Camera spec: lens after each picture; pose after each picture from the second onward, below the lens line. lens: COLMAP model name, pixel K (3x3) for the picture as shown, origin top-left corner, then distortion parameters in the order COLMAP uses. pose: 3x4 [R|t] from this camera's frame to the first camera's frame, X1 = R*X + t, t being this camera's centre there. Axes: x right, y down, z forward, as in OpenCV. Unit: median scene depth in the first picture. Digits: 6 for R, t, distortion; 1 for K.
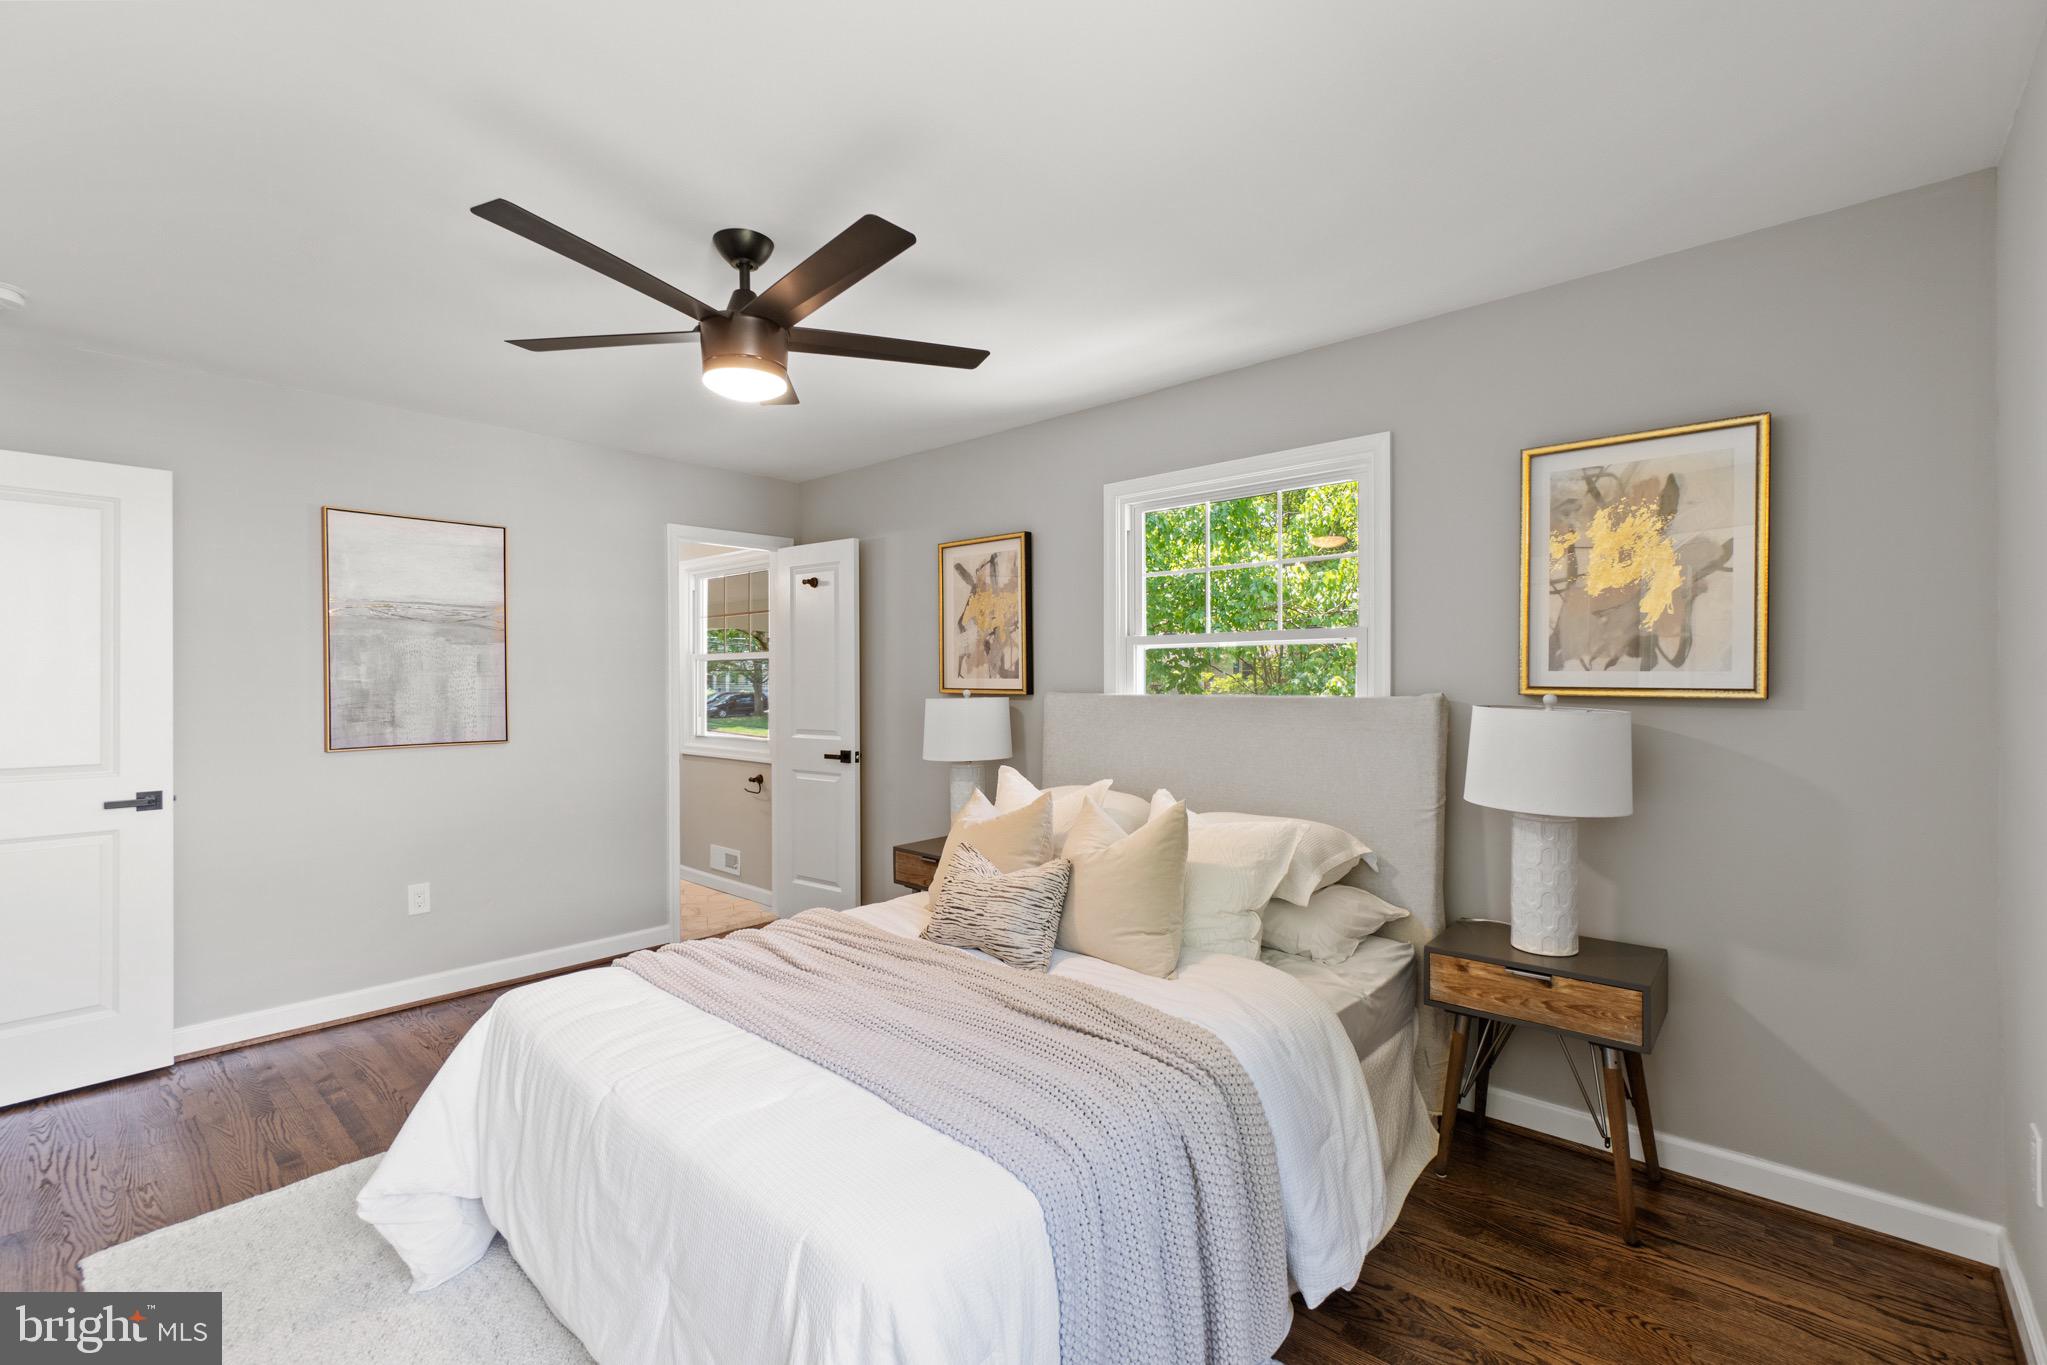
lens RADIAL K [[885.2, 0, 1023.5], [0, 885.2, 682.5], [0, 0, 1]] dist [0.019714, -0.000026]
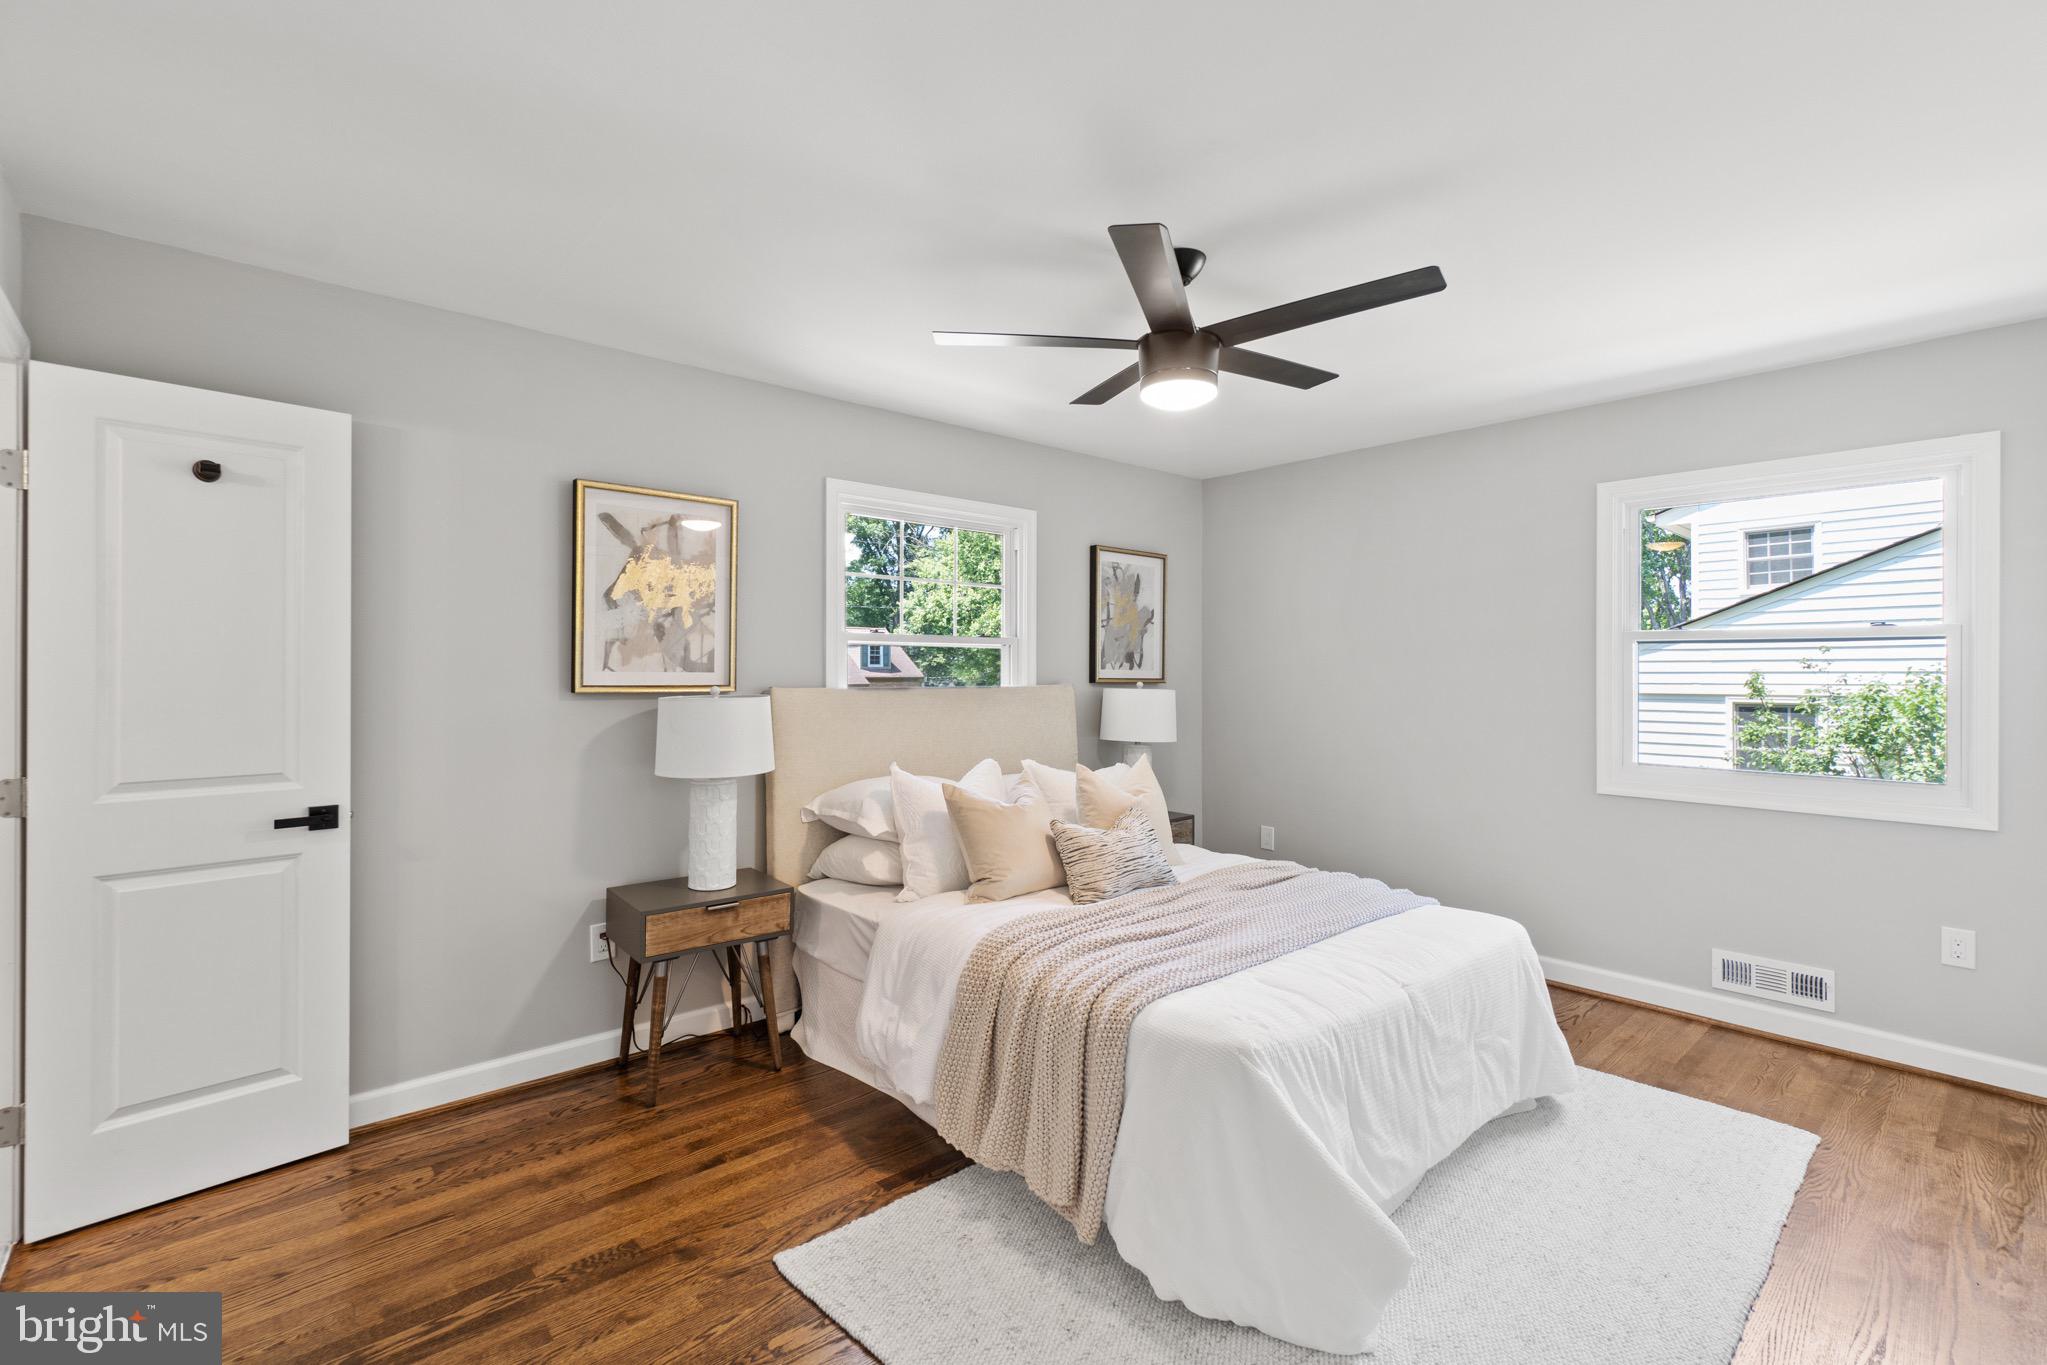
lens RADIAL K [[873.6, 0, 1023.5], [0, 873.6, 682.5], [0, 0, 1]] dist [-0.001022, -0.000049]
pose [[0.129241, -0.006698, 0.991591, -0.770559], [0.004931, 0.999969, 0.006112, 0.001311], [-0.991601, 0.004100, 0.129270, 0.594618]]
